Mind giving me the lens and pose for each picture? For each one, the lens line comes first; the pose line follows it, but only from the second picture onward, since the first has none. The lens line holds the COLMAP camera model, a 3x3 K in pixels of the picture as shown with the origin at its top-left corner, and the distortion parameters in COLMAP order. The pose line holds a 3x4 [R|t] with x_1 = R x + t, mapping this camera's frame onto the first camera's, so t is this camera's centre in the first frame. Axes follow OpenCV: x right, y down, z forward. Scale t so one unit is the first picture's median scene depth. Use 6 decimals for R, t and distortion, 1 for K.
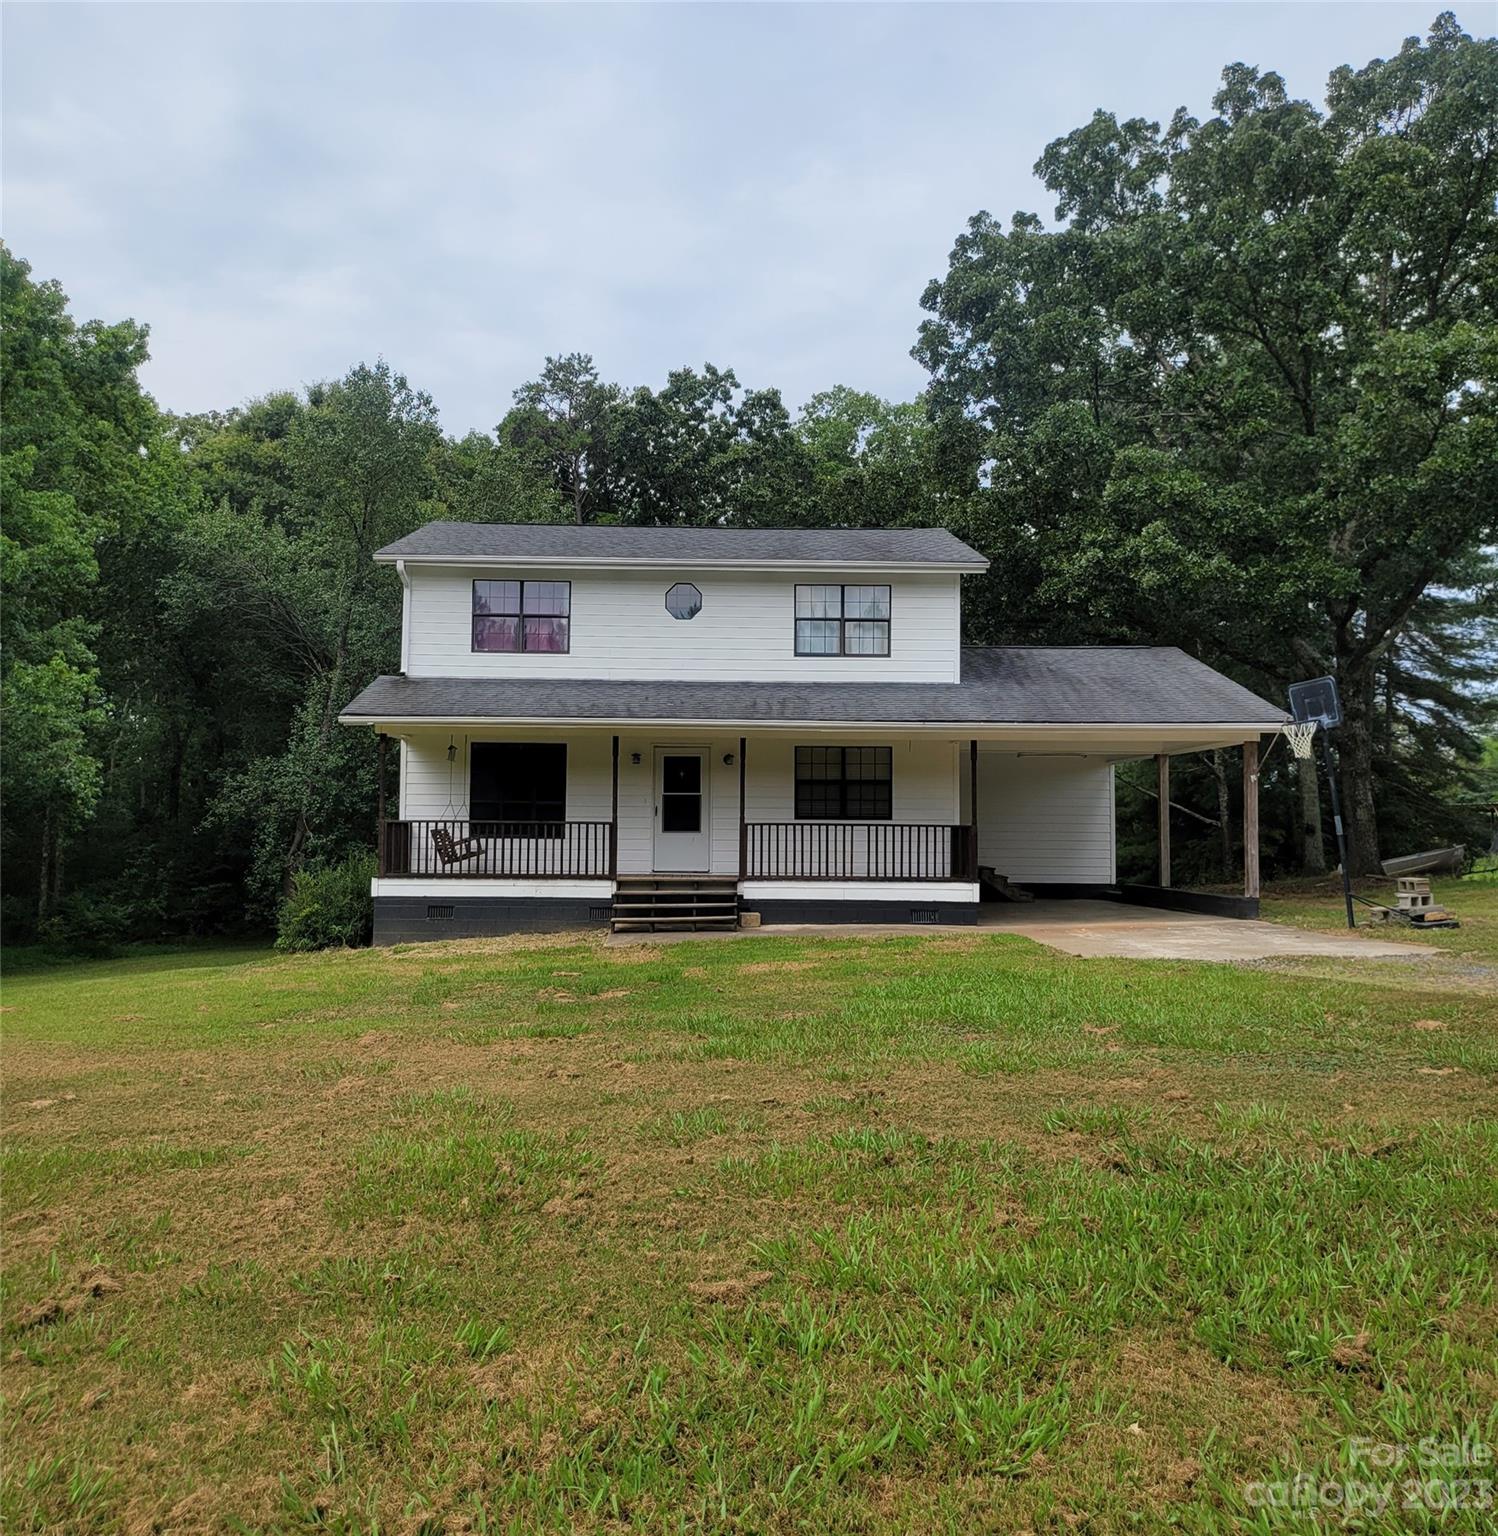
lens RADIAL K [[1428.9, 0, 765.5], [0, 1428.9, 759.1], [0, 0, 1]] dist [0.053165, 0.000000]
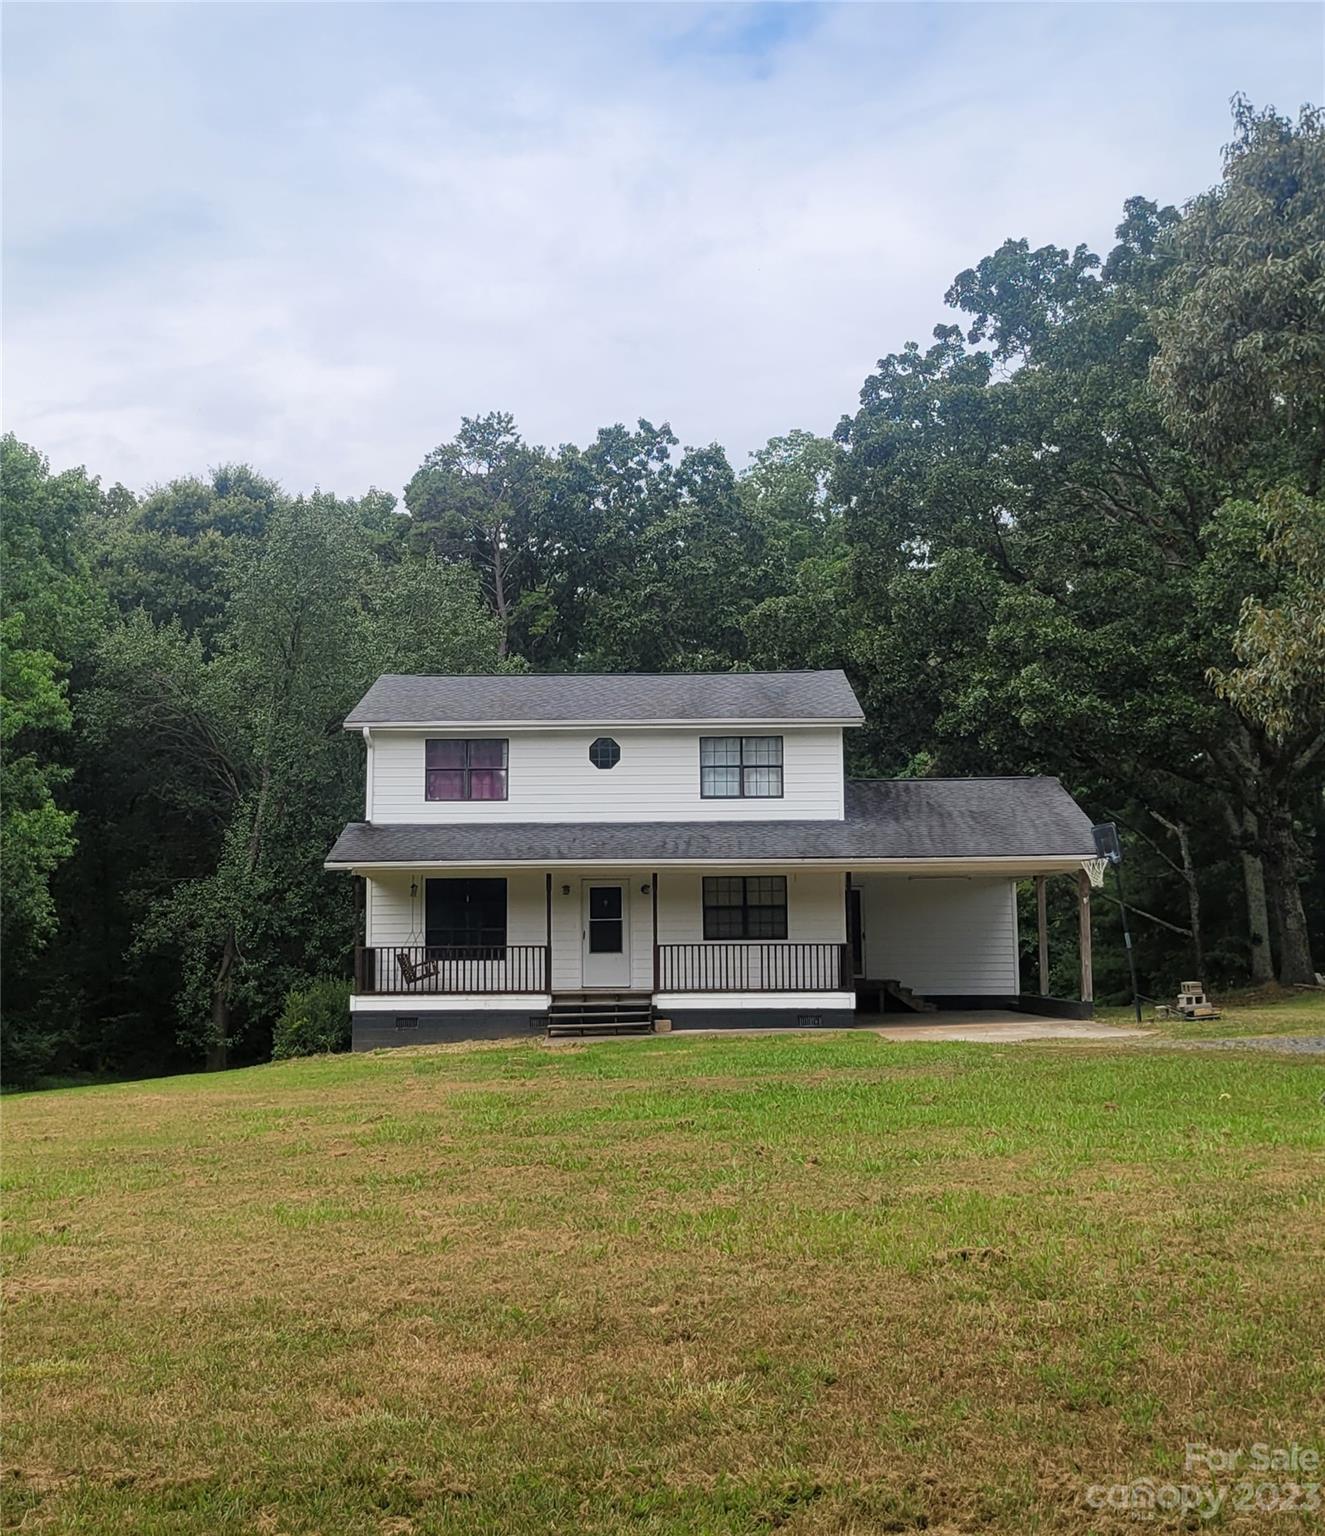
lens RADIAL K [[2078.5, 0, 659.0], [0, 2078.5, 753.7], [0, 0, 1]] dist [0.081316, 0.000000]
pose [[0.998717, -0.019690, -0.046659, 0.056821], [0.017798, 0.999016, -0.040618, -0.035475], [0.047413, 0.039735, 0.998085, -0.594326]]
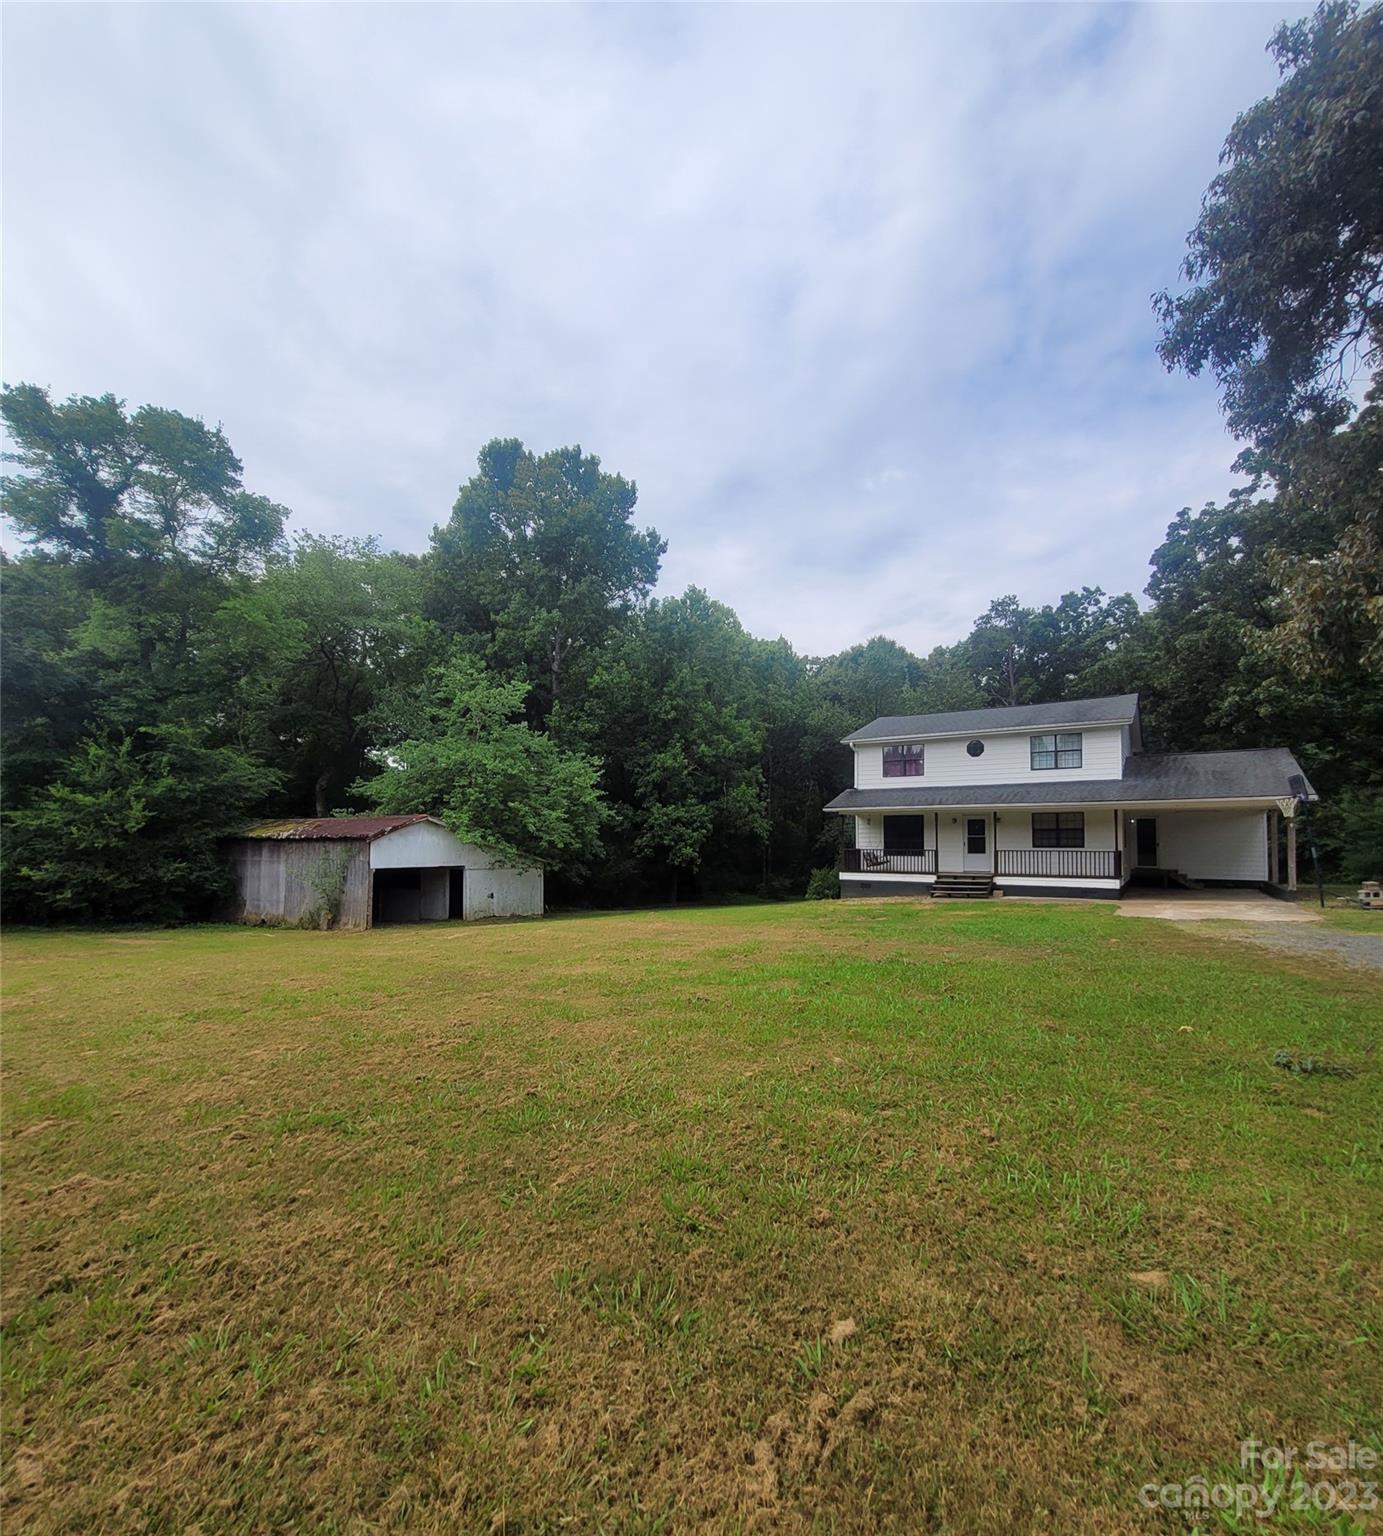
lens RADIAL K [[762.6, 0, 679.4], [0, 762.6, 832.0], [0, 0, 1]] dist [0.005386, 0.000713]
pose [[0.811649, -0.014414, -0.583968, 0.222072], [0.037667, 0.998906, 0.027697, -0.027954], [0.582930, -0.044476, 0.811304, -0.194981]]
